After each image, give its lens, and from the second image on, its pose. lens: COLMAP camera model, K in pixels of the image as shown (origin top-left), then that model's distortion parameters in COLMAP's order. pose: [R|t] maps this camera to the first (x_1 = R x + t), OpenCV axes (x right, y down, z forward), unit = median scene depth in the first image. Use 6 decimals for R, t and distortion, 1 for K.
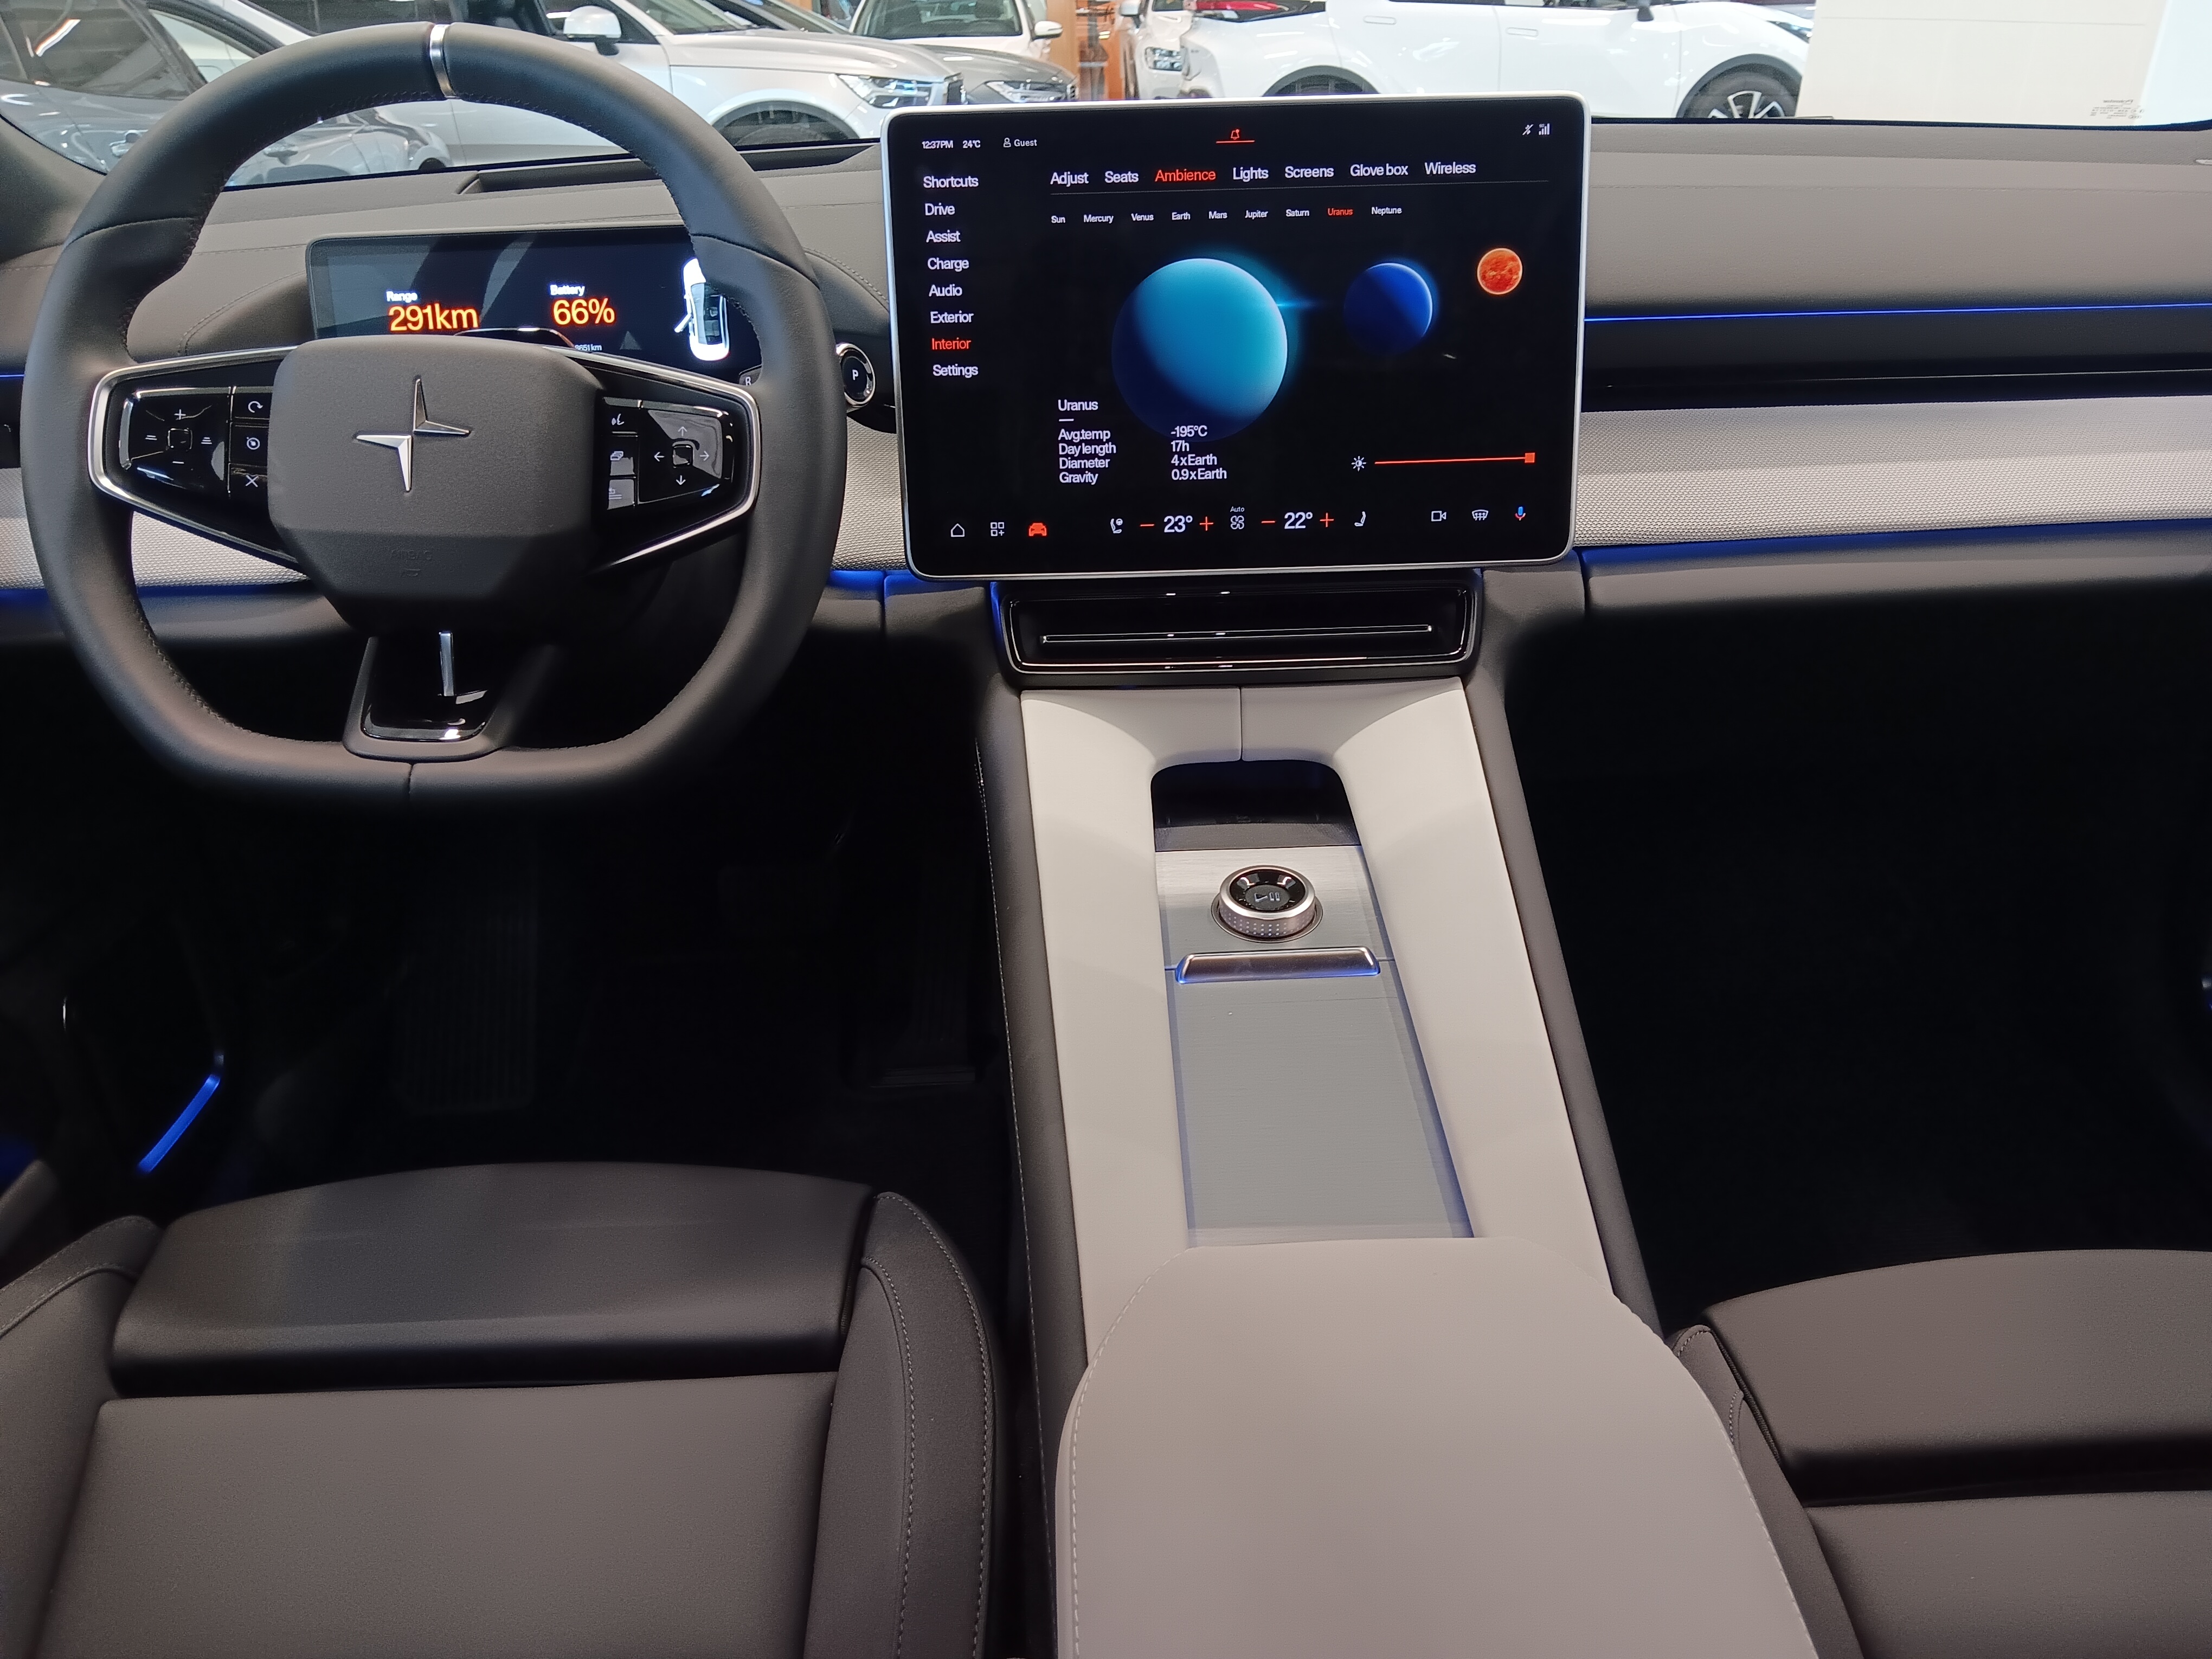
lens RADIAL K [[1800.3, 0, 1131.5], [0, 1800.3, 846.7], [0, 0, 1]] dist [0.138092, -0.317914]
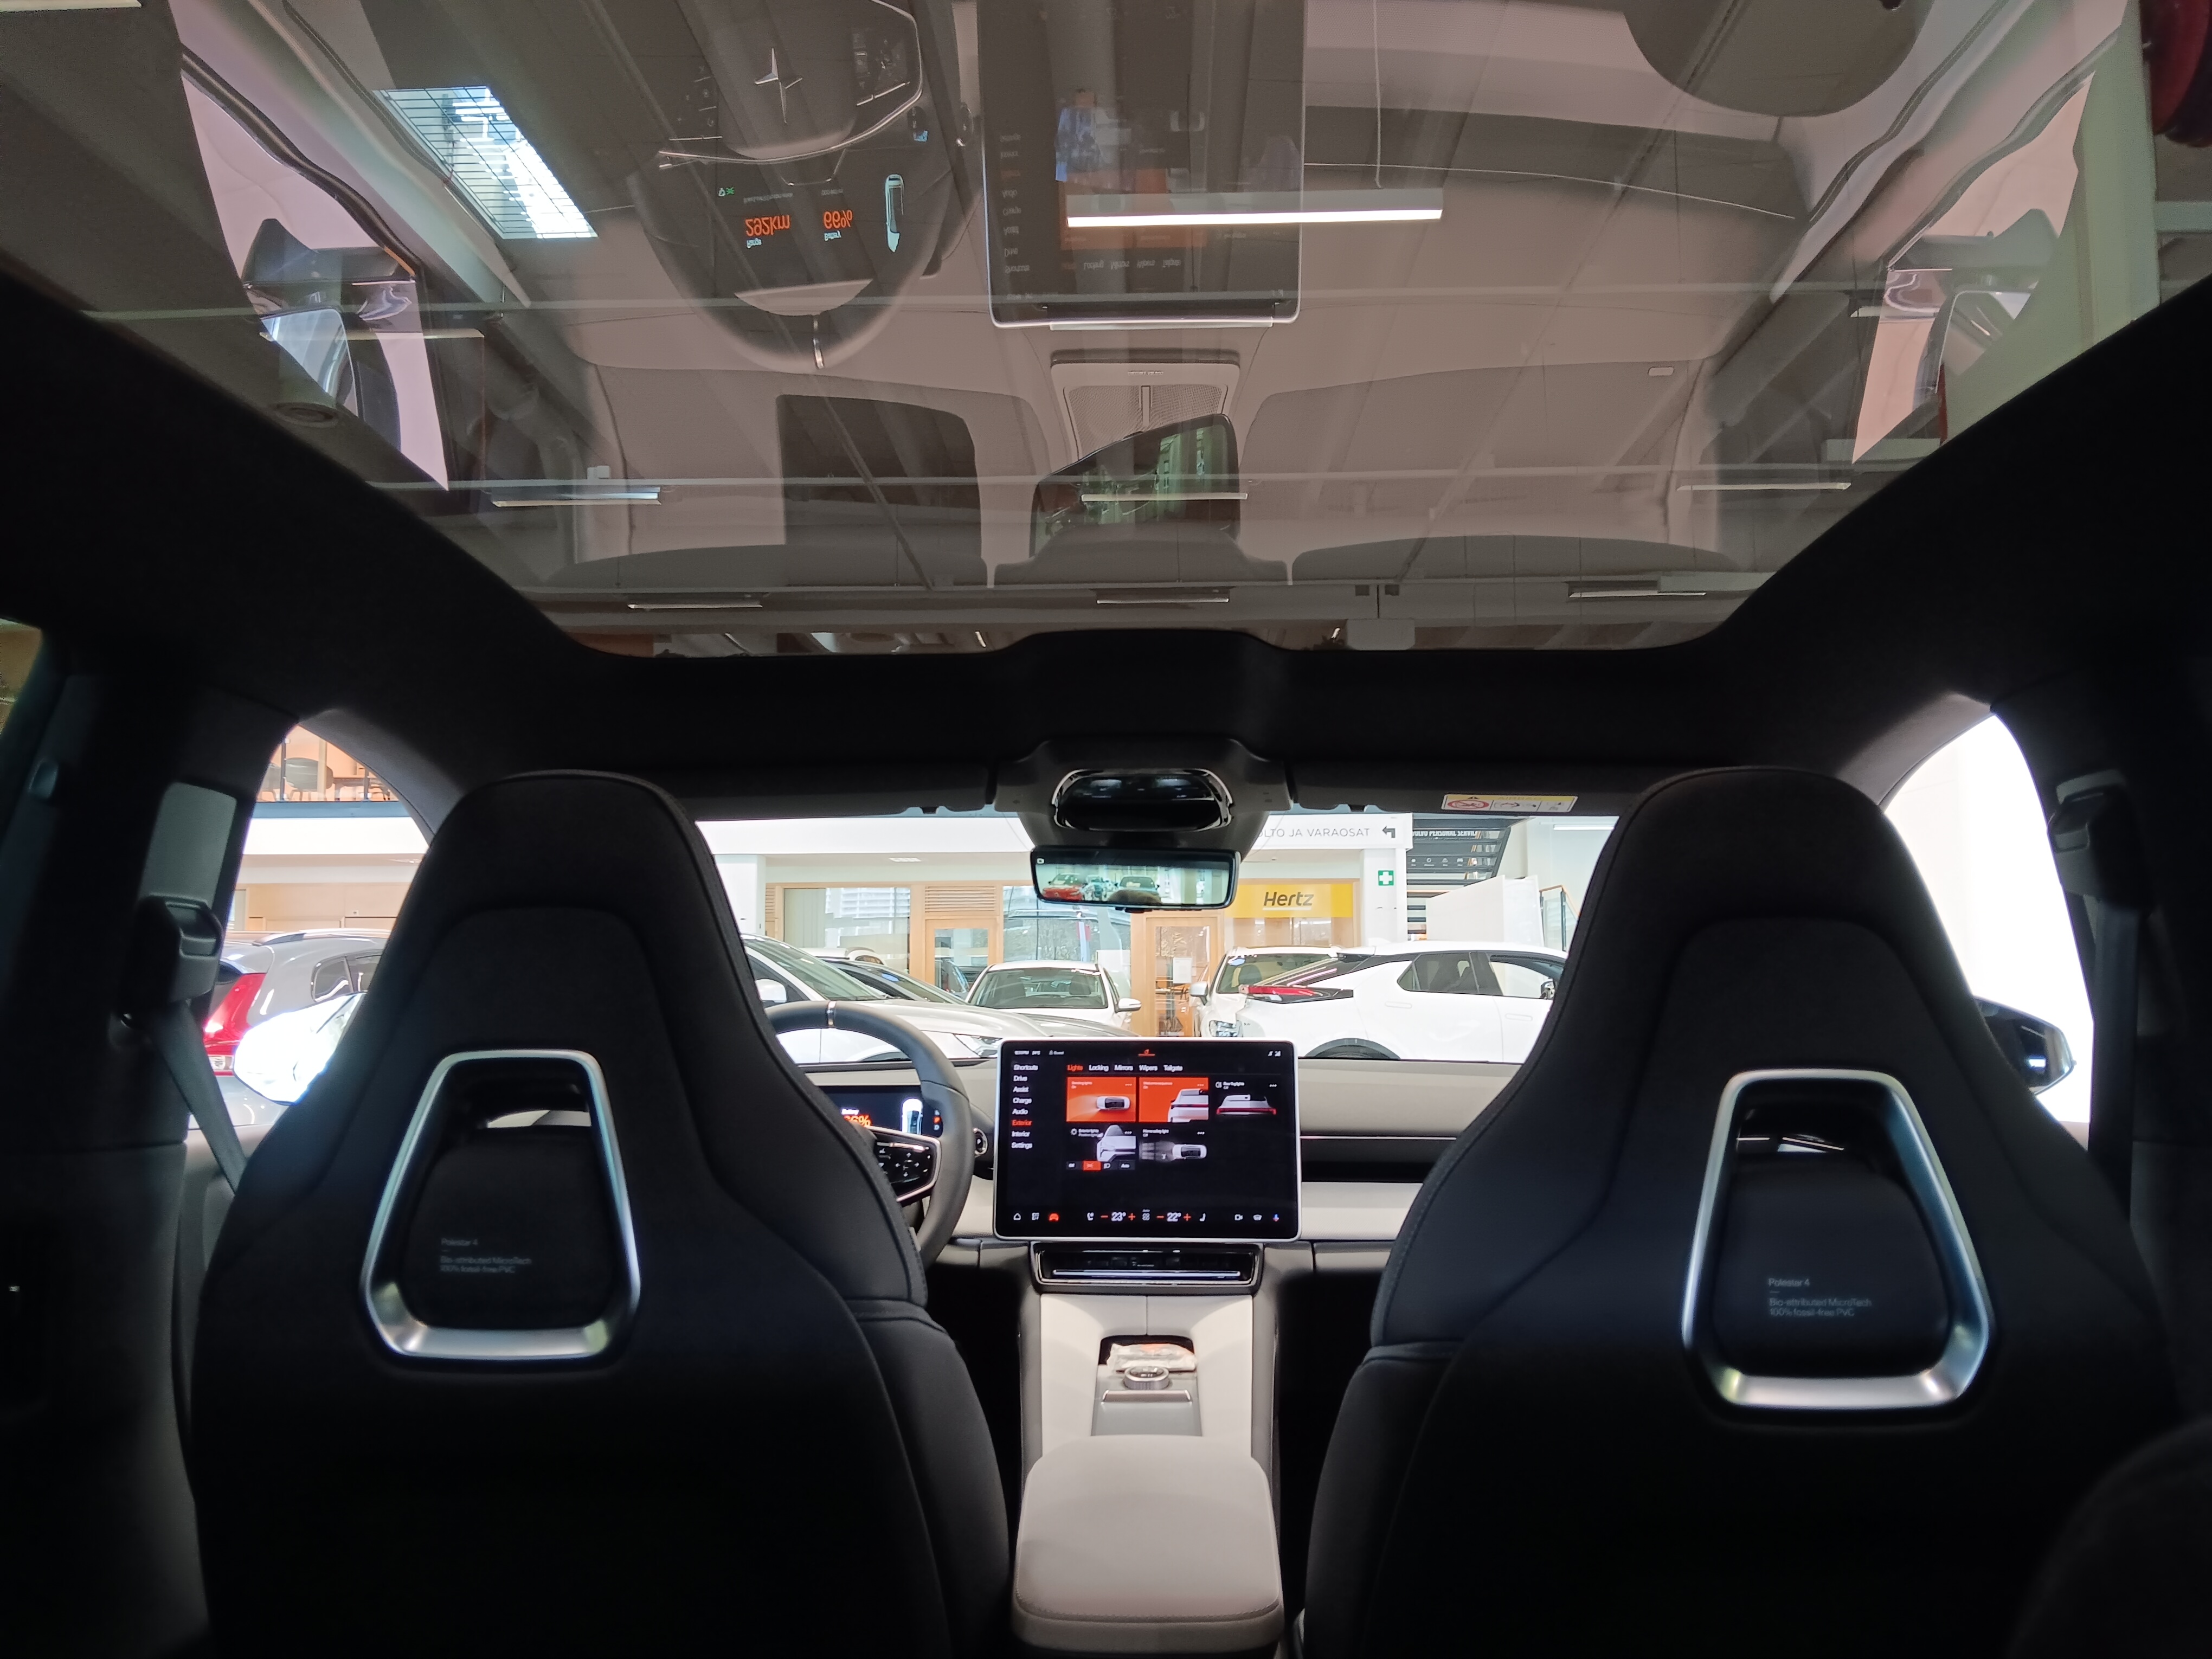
lens RADIAL K [[1800.3, 0, 1131.5], [0, 1800.3, 846.7], [0, 0, 1]] dist [0.138092, -0.317914]
pose [[0.998626, 0.021082, -0.047982, 0.136204], [-0.041763, 0.873239, -0.485499, 0.488069], [0.031665, 0.486836, 0.872920, -1.112989]]
